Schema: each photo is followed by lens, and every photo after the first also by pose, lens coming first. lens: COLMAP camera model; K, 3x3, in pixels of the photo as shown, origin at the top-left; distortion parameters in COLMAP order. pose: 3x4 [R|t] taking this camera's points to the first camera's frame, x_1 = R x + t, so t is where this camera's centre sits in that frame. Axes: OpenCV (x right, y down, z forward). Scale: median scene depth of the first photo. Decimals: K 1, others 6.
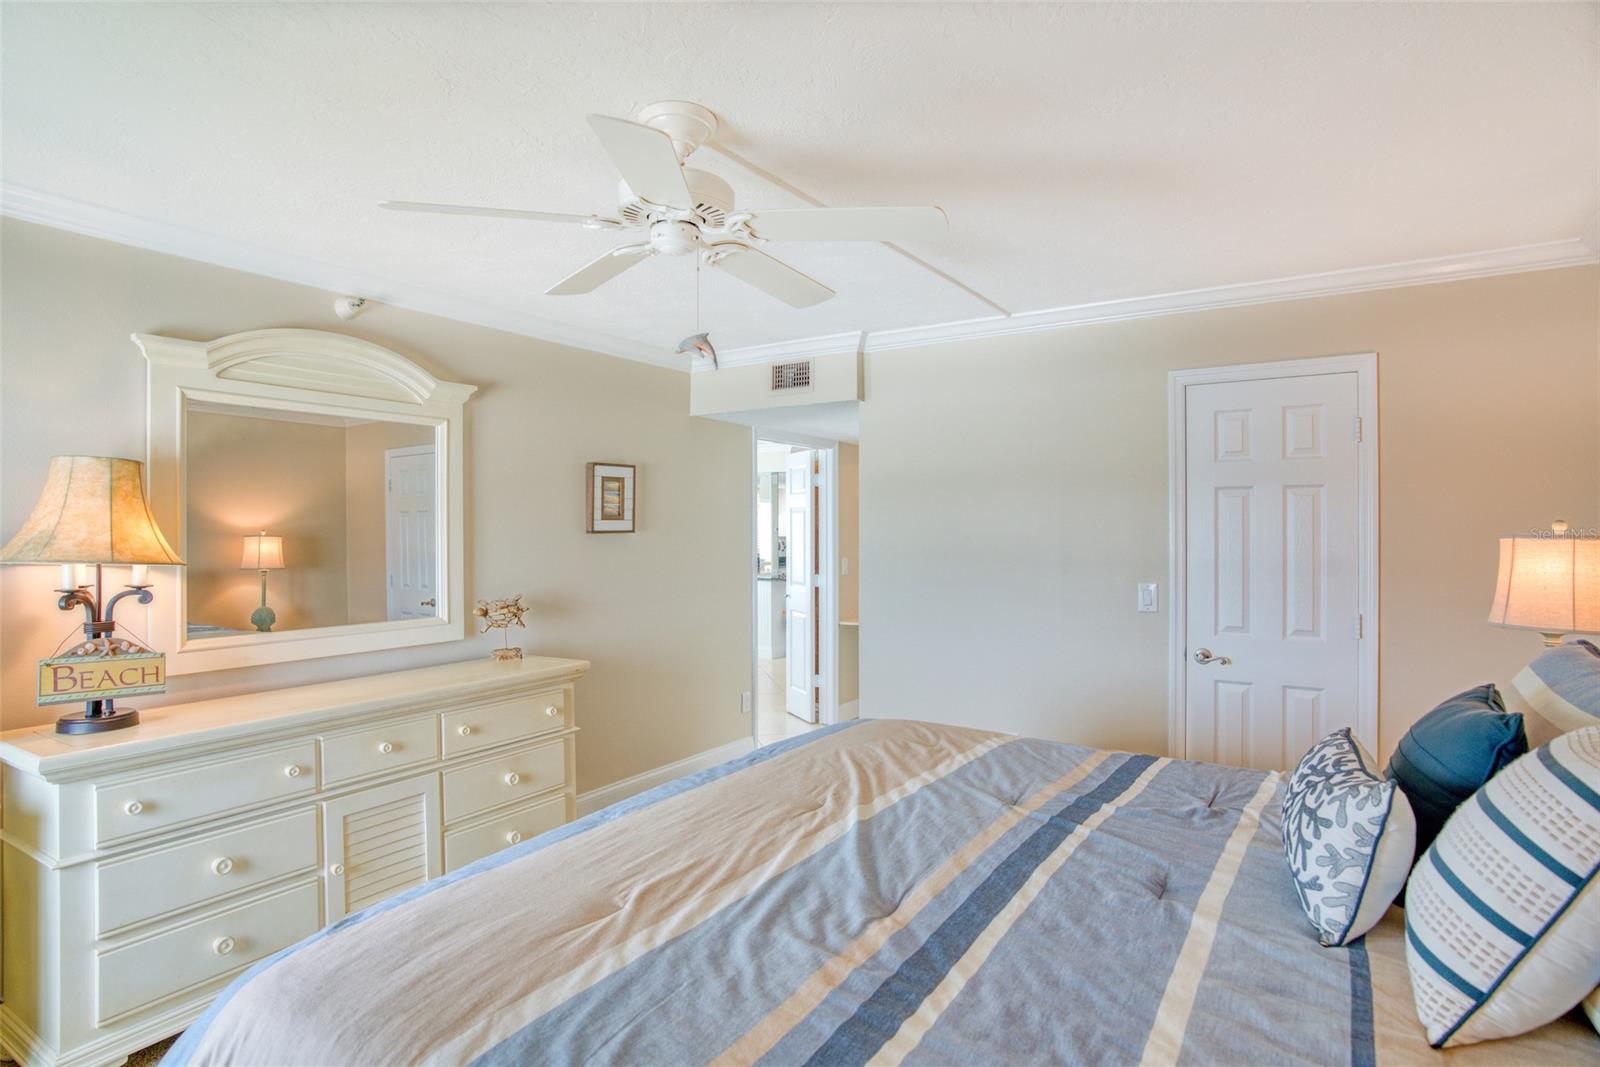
lens RADIAL K [[854.8, 0, 832.8], [0, 854.8, 530.0], [0, 0, 1]] dist [-0.036931, 0.000083]
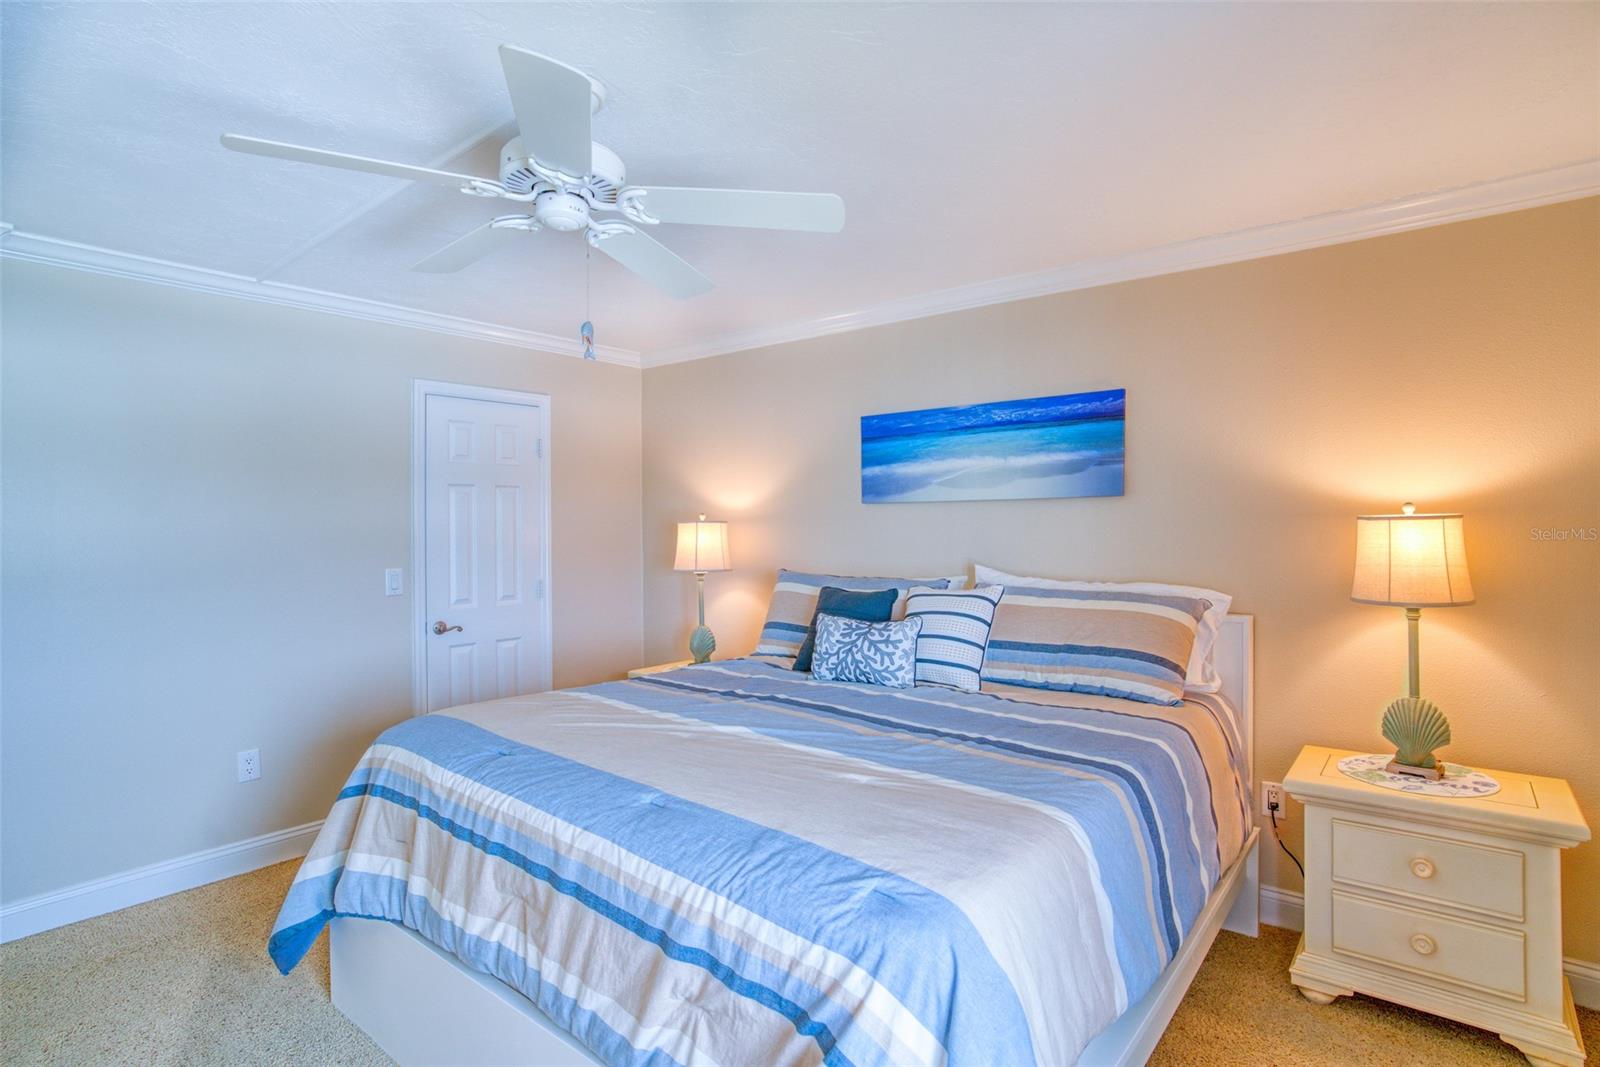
lens RADIAL K [[842.0, 0, 794.8], [0, 842.0, 506.8], [0, 0, 1]] dist [0.113539, -0.040823]
pose [[0.117824, 0.011020, 0.992973, -1.053648], [0.003855, 0.999926, -0.011554, -0.003696], [-0.993027, 0.005189, 0.117773, 0.578637]]
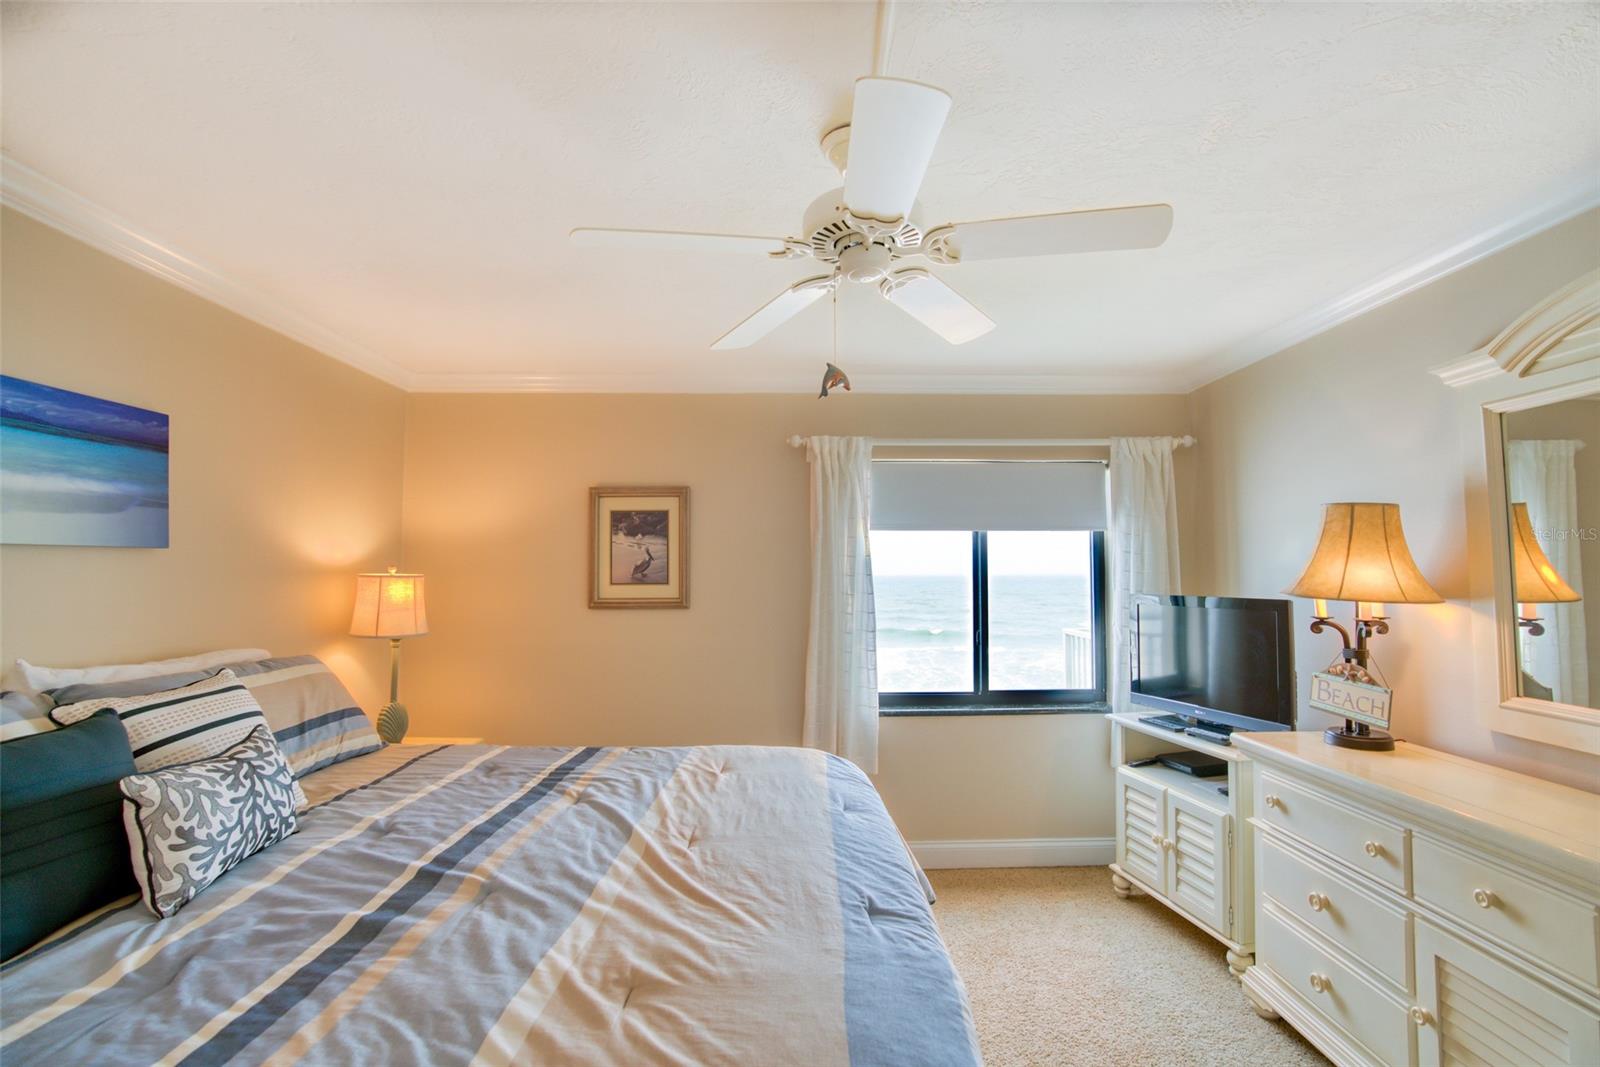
lens RADIAL K [[731.2, 0, 791.0], [0, 731.2, 531.8], [0, 0, 1]] dist [-0.064154, 0.024718]
pose [[-0.859447, -0.023023, -0.510706, 0.269068], [0.006542, 0.998408, -0.056019, 0.001779], [0.511183, -0.051486, -0.857928, 1.499822]]
